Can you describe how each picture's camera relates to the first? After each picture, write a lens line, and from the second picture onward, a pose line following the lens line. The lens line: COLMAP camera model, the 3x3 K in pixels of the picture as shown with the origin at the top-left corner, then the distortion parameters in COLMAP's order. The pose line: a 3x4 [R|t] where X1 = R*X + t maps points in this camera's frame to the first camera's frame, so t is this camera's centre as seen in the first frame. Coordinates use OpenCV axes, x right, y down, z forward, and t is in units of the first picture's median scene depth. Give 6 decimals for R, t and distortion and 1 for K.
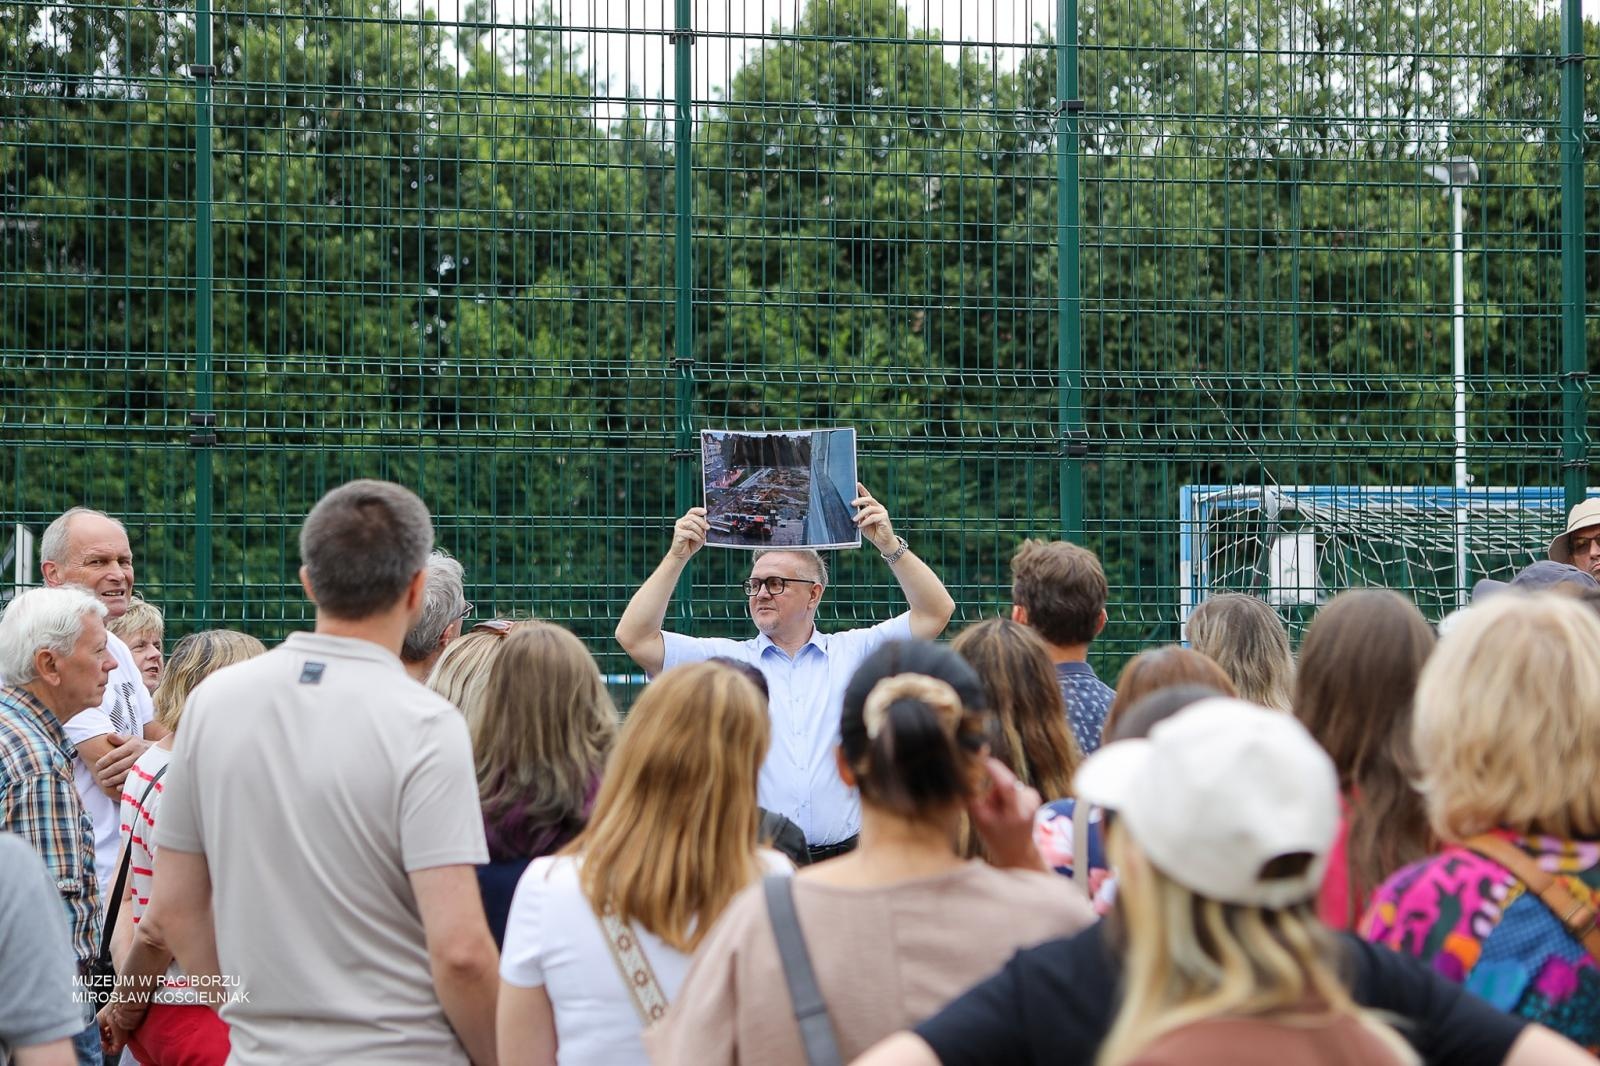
lens RADIAL K [[2757.6, 0, 800.0], [0, 2757.6, 533.0], [0, 0, 1]] dist [0.094445, -0.003814]
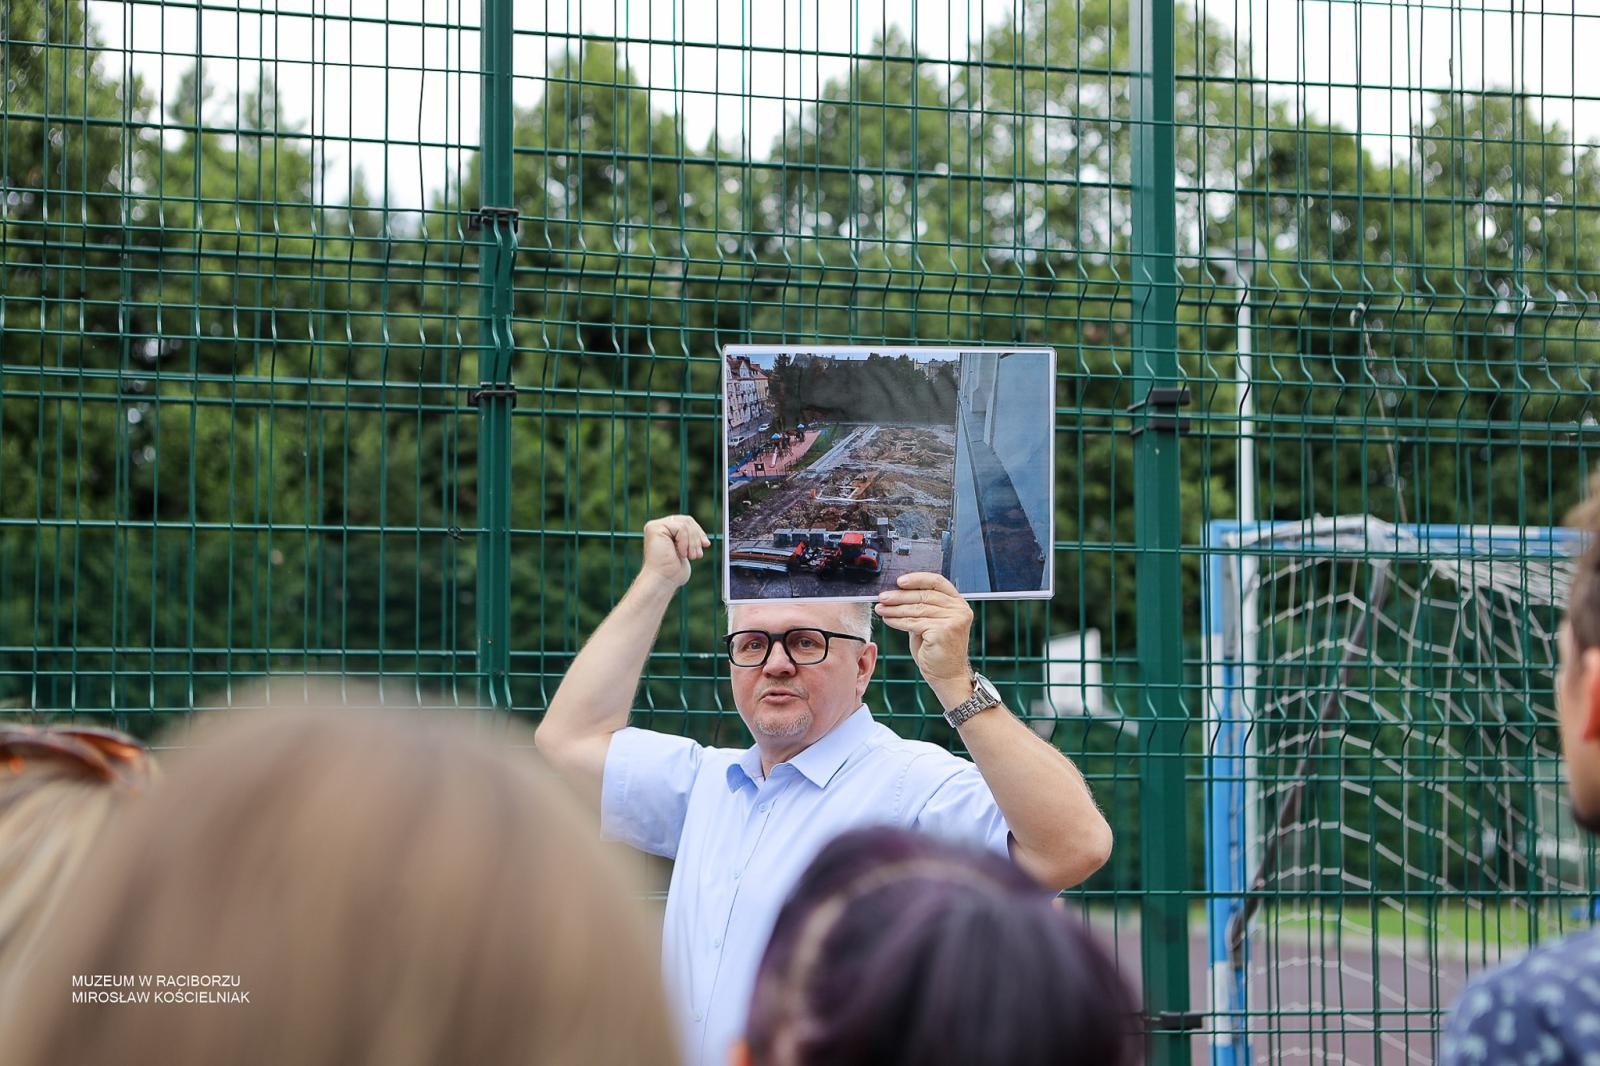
lens RADIAL K [[2757.6, 0, 800.0], [0, 2757.6, 533.0], [0, 0, 1]] dist [0.094445, -0.003814]
pose [[0.994647, 0.009459, 0.102896, -0.070392], [-0.005422, 0.999207, -0.039445, 0.012456], [-0.103188, 0.038676, 0.993910, 0.540230]]
